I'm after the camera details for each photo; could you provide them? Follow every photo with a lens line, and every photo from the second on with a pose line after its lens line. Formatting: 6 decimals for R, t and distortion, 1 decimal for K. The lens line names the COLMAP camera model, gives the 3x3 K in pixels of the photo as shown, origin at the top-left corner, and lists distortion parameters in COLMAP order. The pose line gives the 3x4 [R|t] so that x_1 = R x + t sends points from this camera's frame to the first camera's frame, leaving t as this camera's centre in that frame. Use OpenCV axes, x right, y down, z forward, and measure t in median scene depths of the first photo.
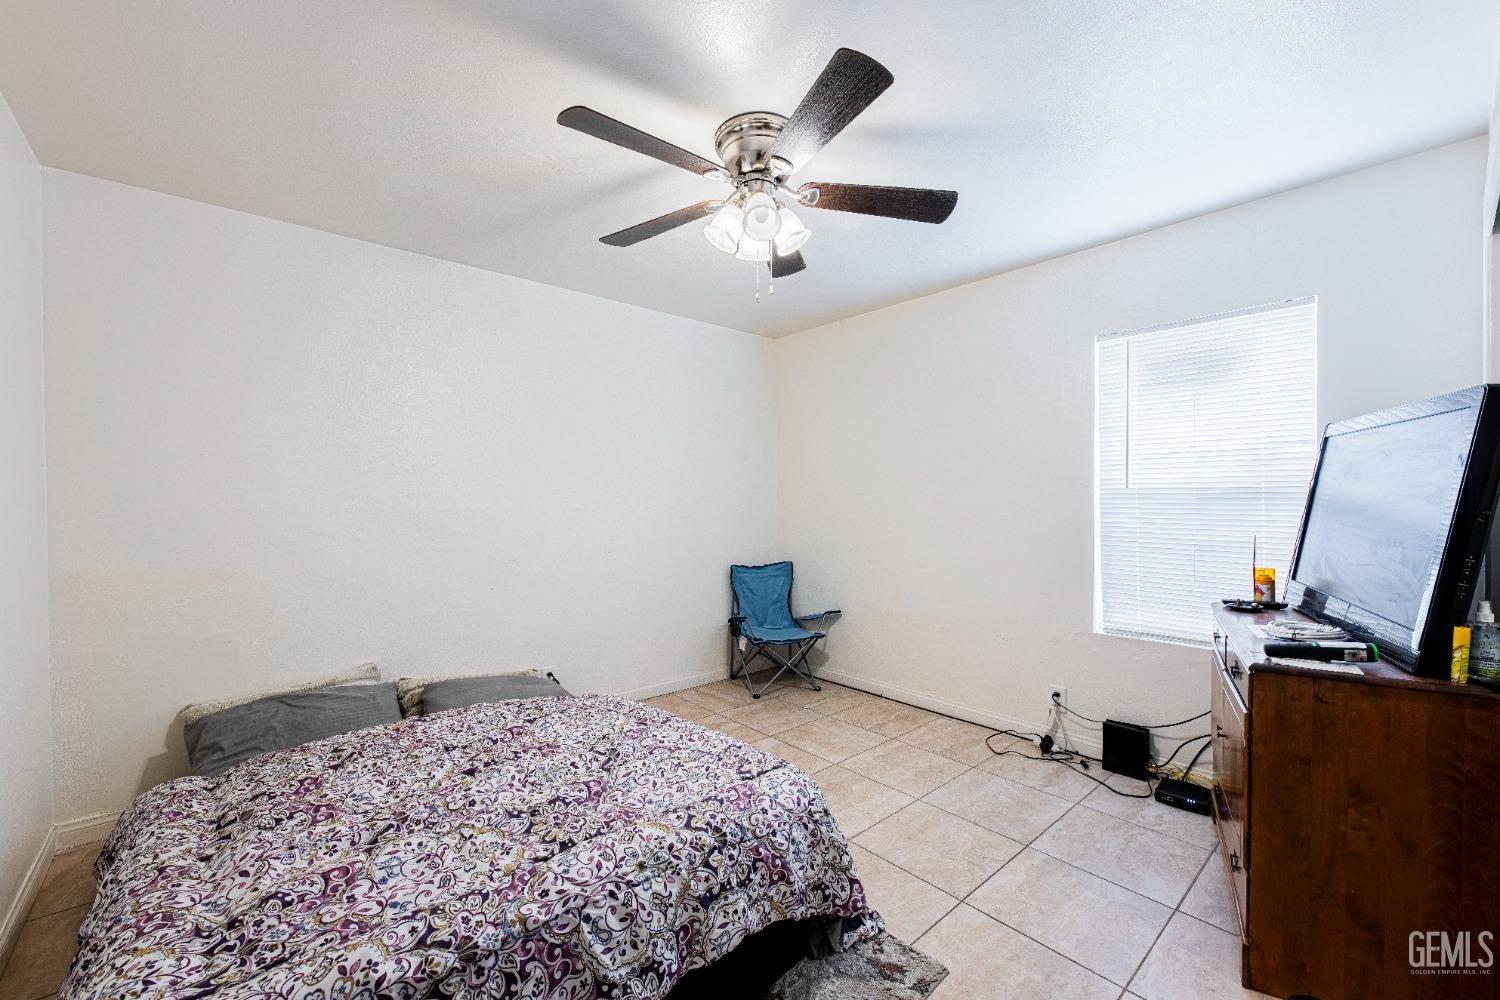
lens RADIAL K [[604.1, 0, 761.6], [0, 604.1, 495.7], [0, 0, 1]] dist [0.001221, 0.000023]
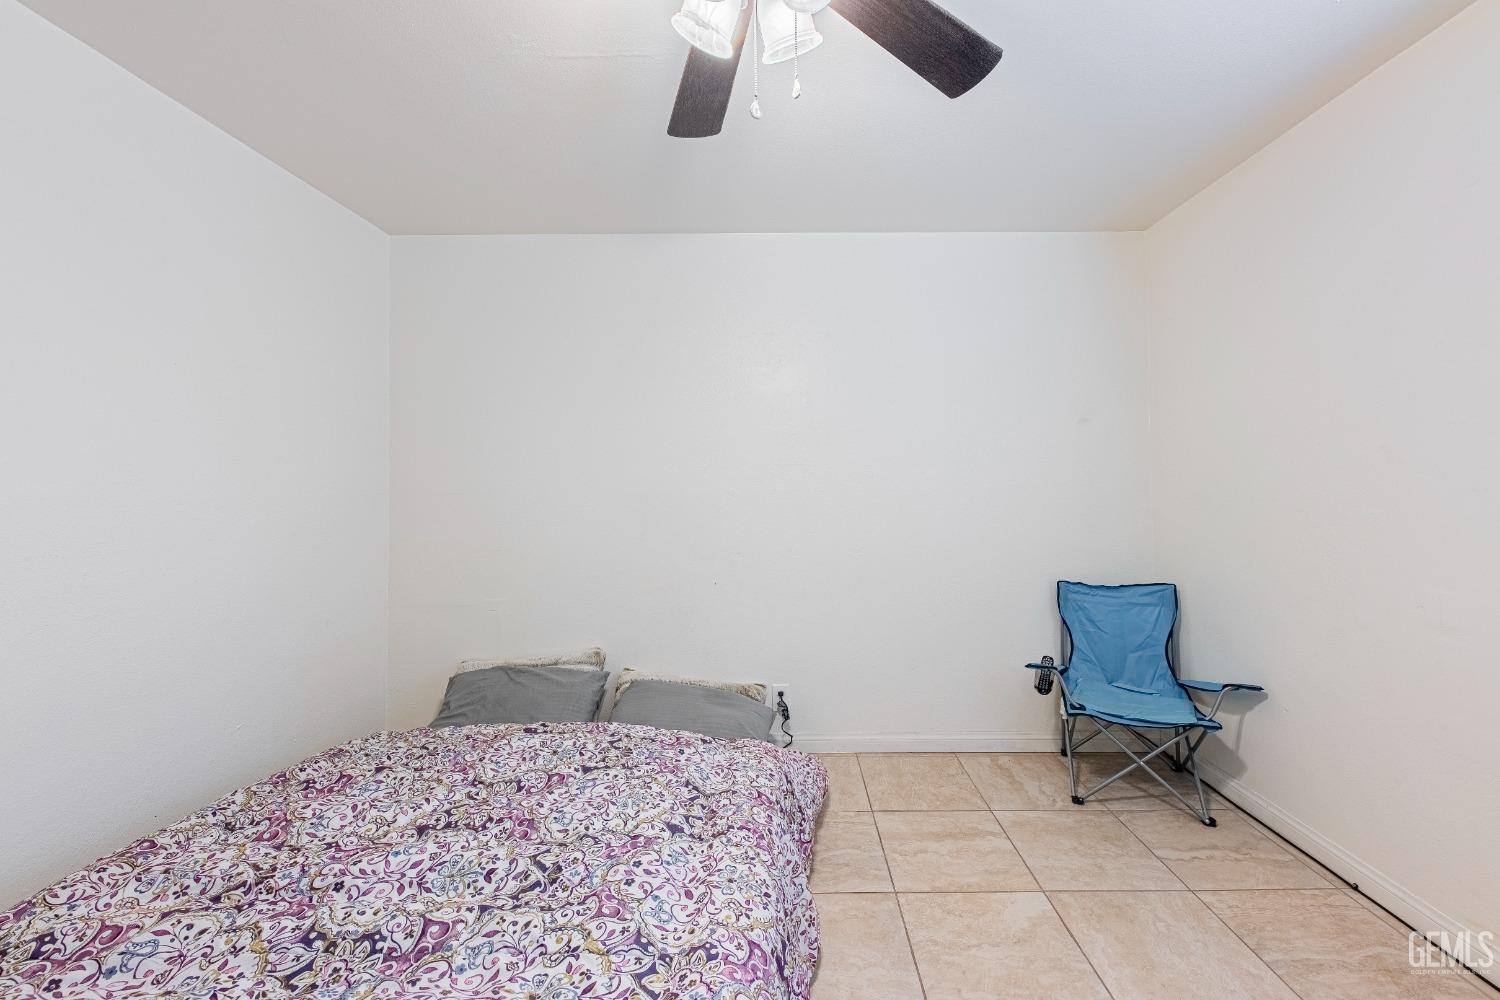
lens RADIAL K [[616.2, 0, 753.9], [0, 616.2, 458.9], [0, 0, 1]] dist [0.000116, -0.000554]
pose [[0.743827, -0.030156, -0.667692, 0.208742], [0.010501, 0.999386, -0.033439, 0.000972], [0.668290, 0.017861, 0.743687, 0.358006]]
